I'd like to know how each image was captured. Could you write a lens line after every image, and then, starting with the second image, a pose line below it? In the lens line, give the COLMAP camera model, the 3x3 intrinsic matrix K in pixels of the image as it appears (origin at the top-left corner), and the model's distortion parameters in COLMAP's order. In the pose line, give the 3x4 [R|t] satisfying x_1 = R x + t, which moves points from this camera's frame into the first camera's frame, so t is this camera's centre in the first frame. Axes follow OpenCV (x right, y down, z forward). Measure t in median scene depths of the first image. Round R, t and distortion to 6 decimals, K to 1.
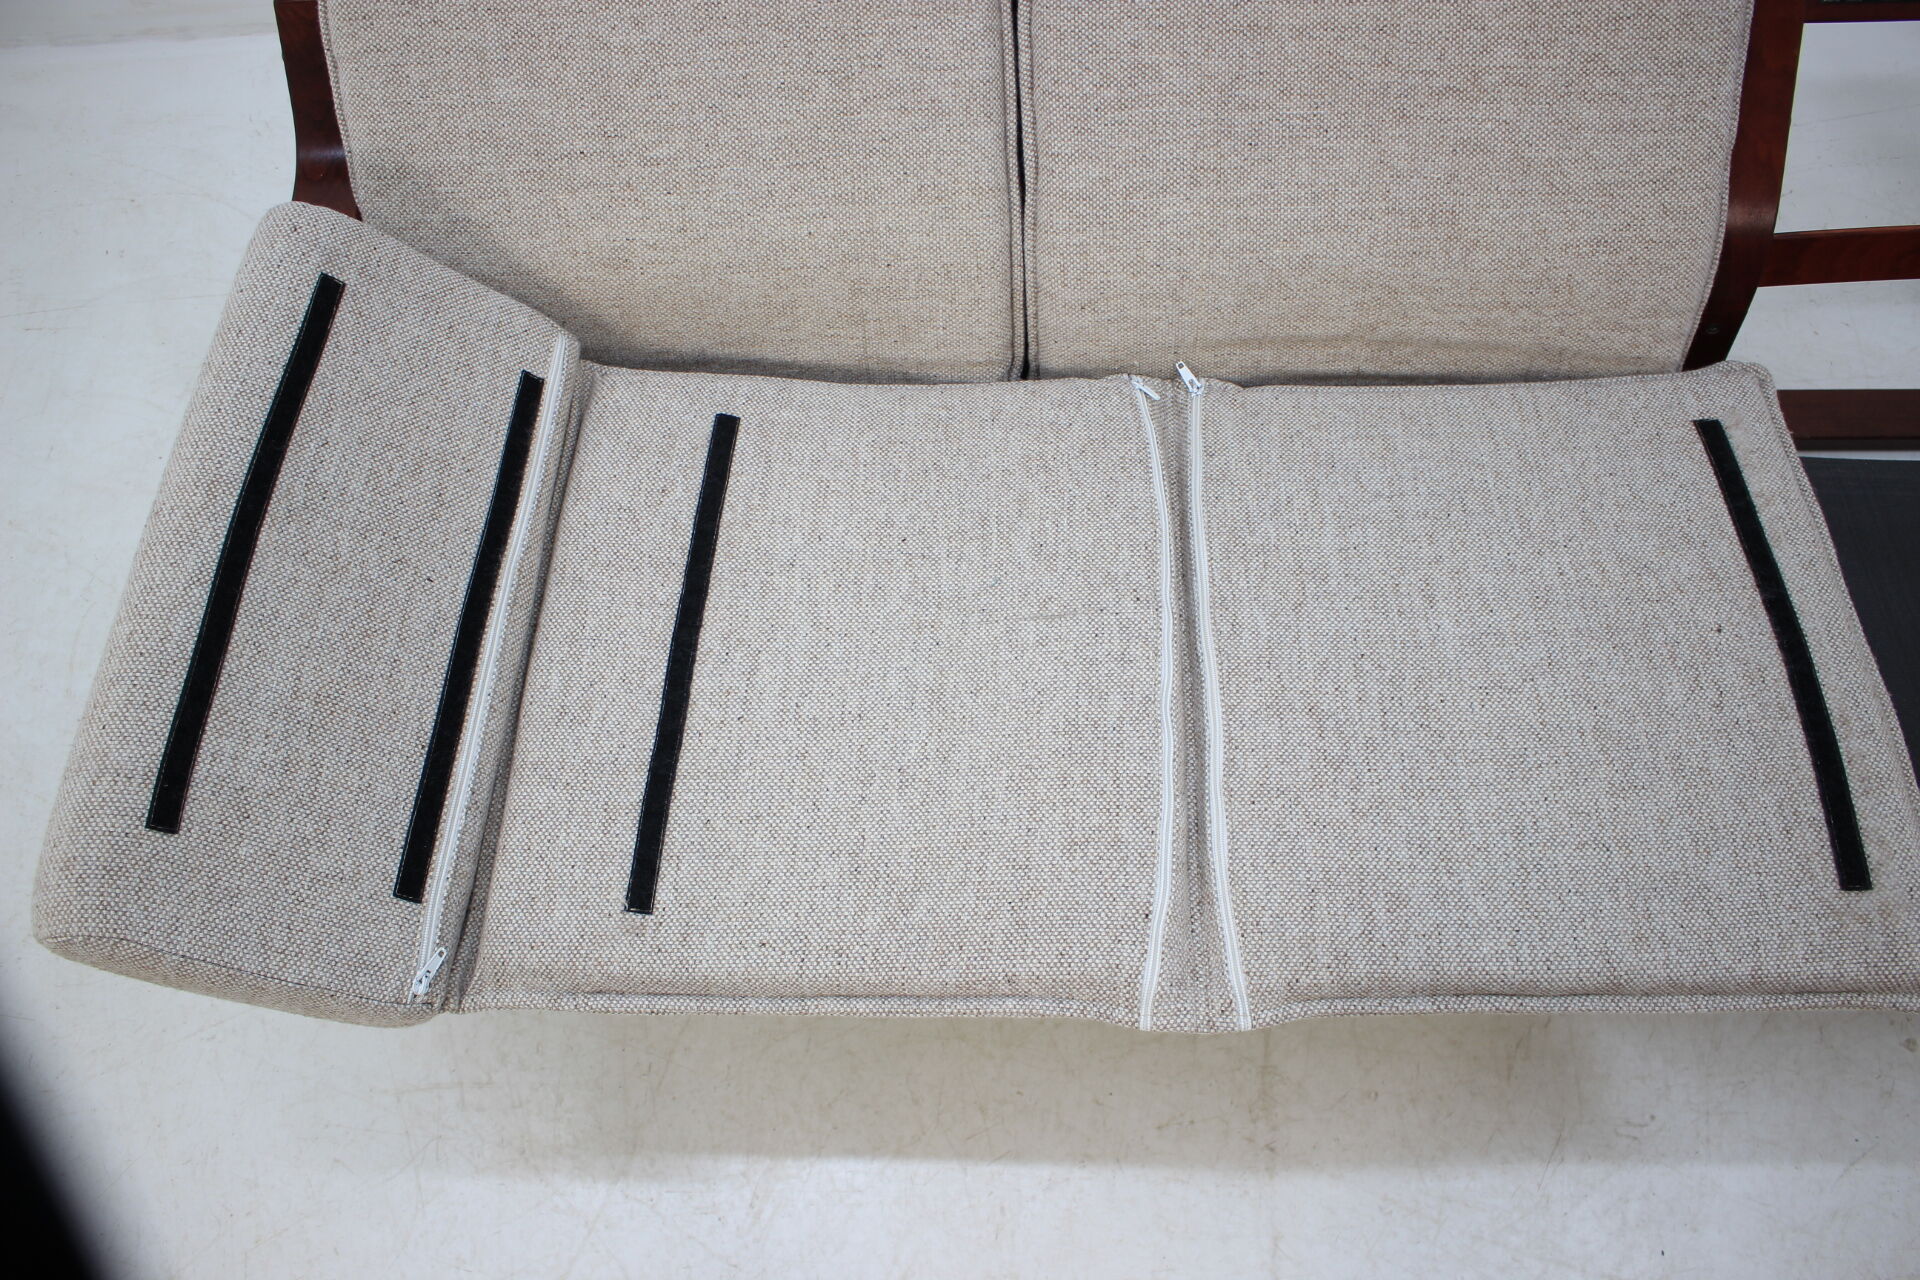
lens RADIAL K [[1586.9, 0, 965.0], [0, 1586.9, 628.8], [0, 0, 1]] dist [-0.162481, 0.125582]
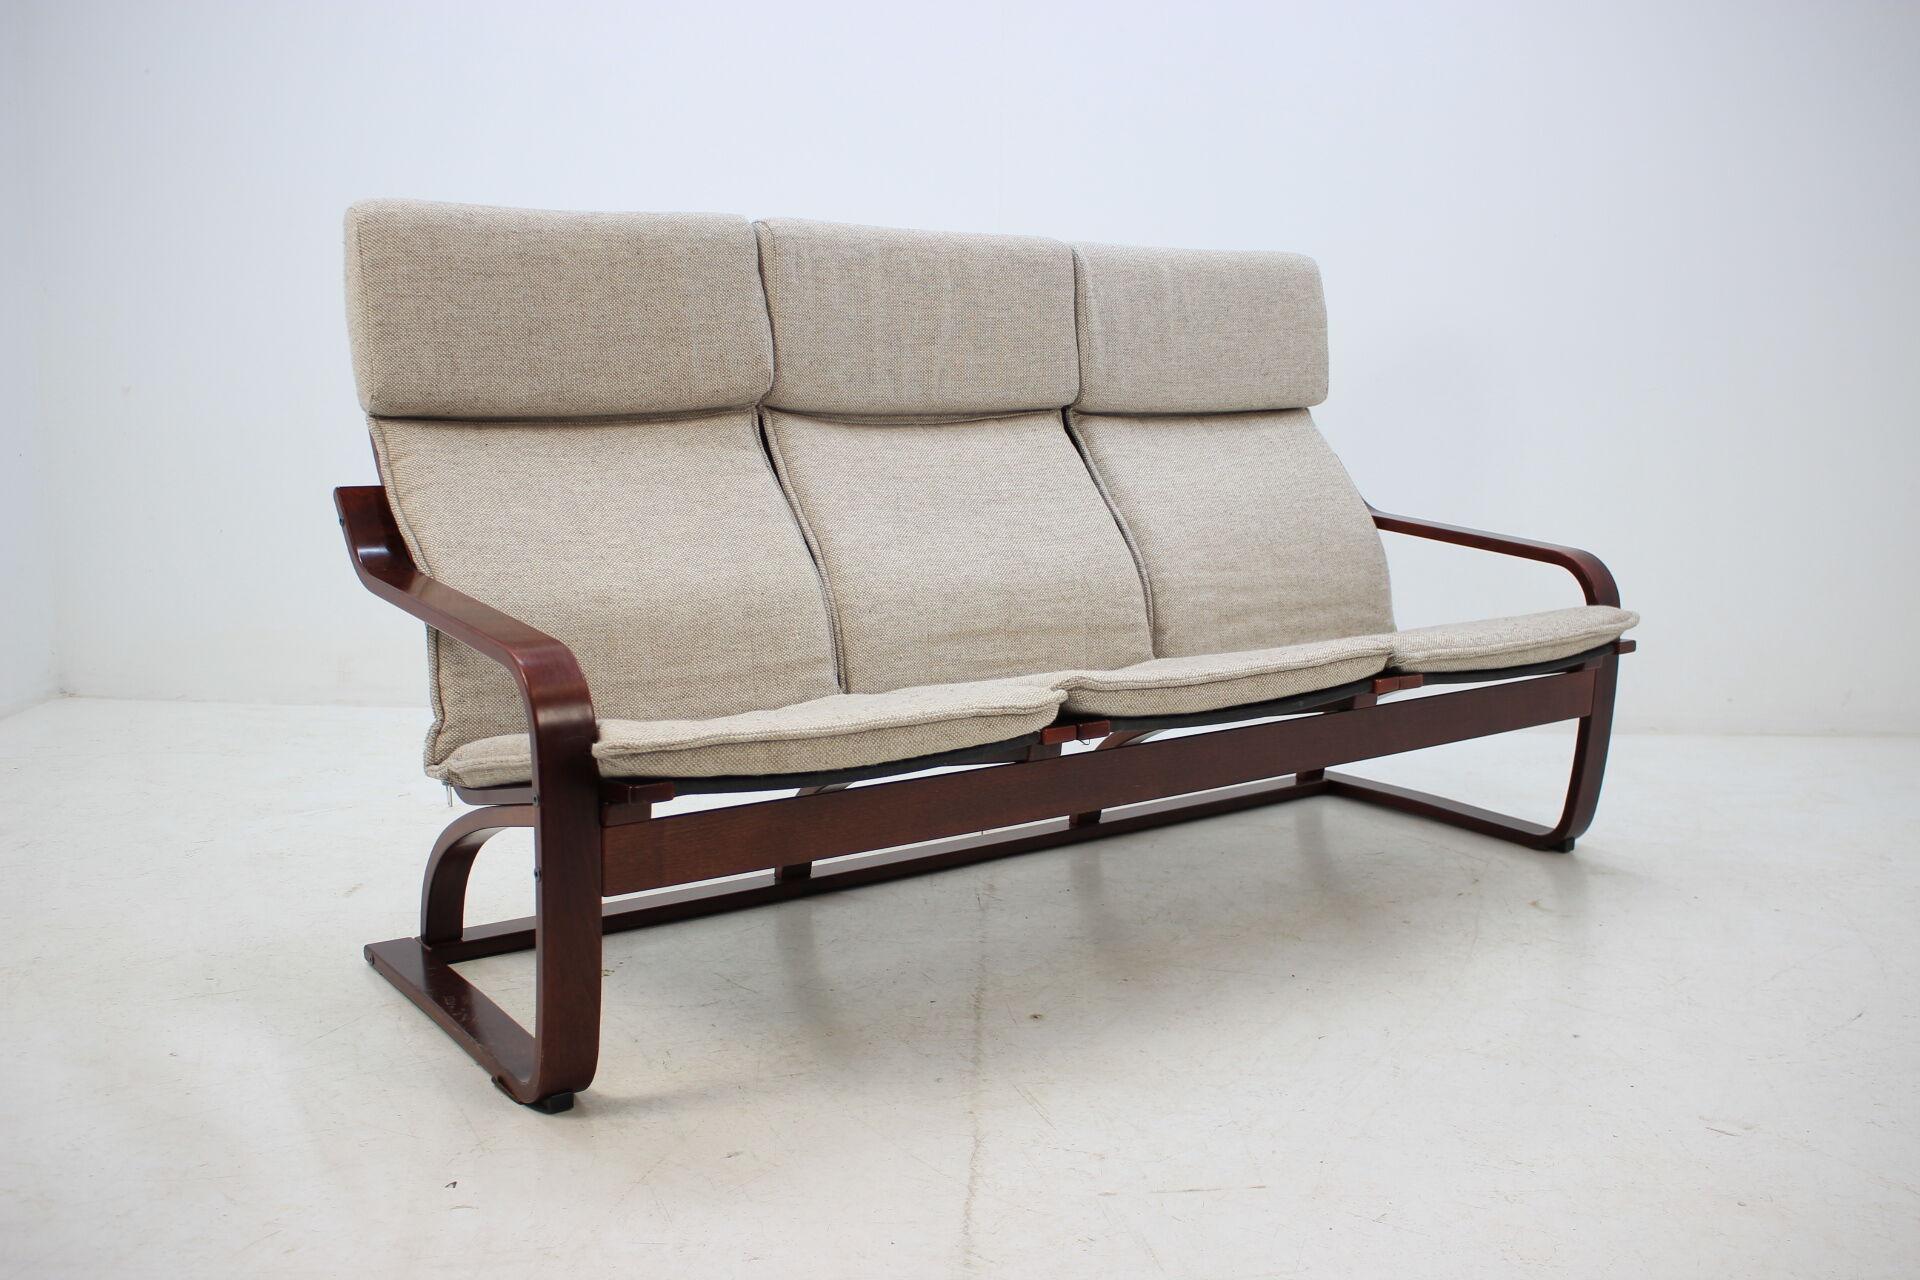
lens RADIAL K [[1752.7, 0, 963.7], [0, 1752.7, 633.6], [0, 0, 1]] dist [-0.150173, 0.124468]
pose [[0.789543, -0.015593, 0.613498, -1.004186], [0.525585, 0.533283, -0.662849, 1.112472], [-0.316832, 0.845793, 0.429245, 0.189495]]
